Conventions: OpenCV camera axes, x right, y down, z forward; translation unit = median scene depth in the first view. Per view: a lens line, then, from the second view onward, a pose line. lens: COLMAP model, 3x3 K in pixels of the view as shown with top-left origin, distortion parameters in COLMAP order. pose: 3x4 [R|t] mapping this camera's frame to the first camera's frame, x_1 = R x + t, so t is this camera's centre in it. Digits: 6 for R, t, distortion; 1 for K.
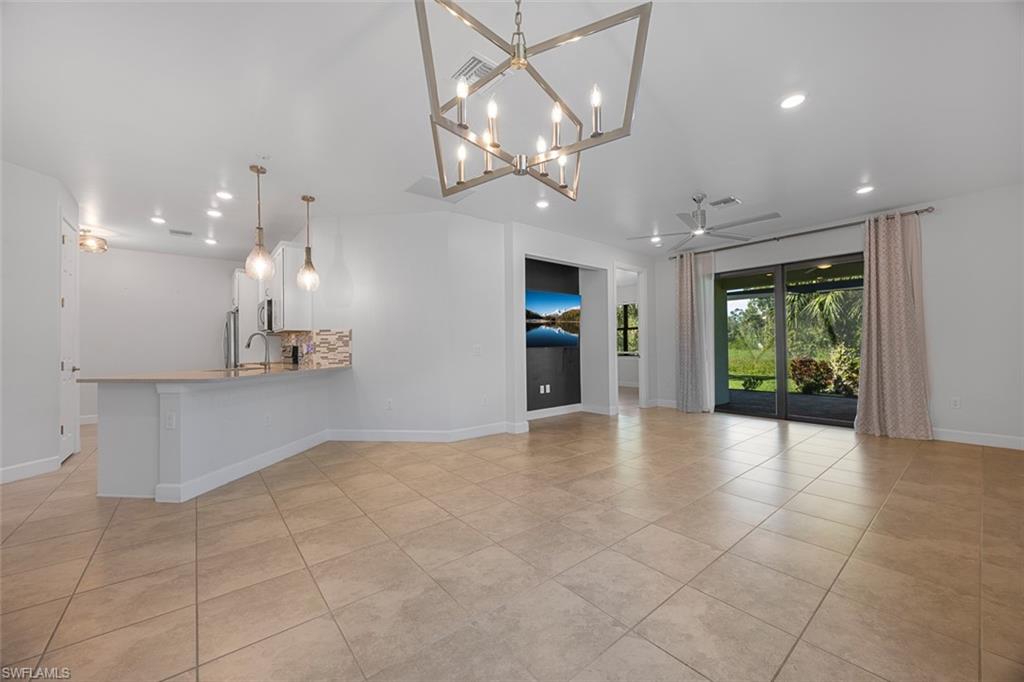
lens RADIAL K [[390.3, 0, 519.7], [0, 390.3, 347.2], [0, 0, 1]] dist [0.001352, 0.000114]
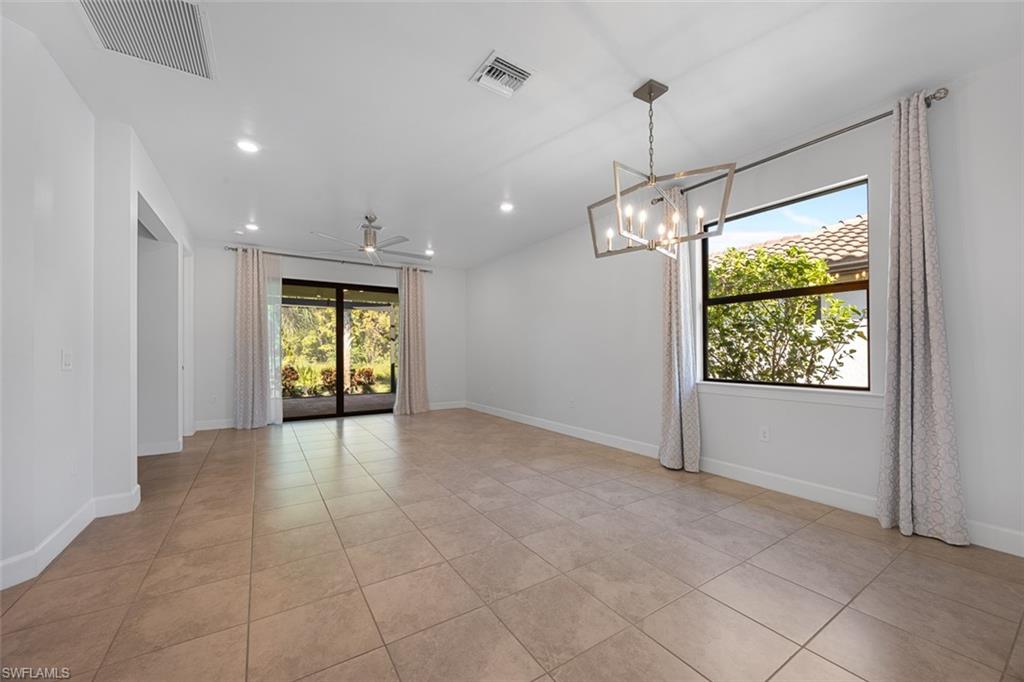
lens RADIAL K [[390.3, 0, 519.7], [0, 390.3, 347.2], [0, 0, 1]] dist [0.001352, 0.000114]
pose [[0.117132, 0.020661, 0.992901, -0.964497], [0.005759, 0.999753, -0.021483, 0.011095], [-0.993100, 0.008234, 0.116984, 0.753817]]
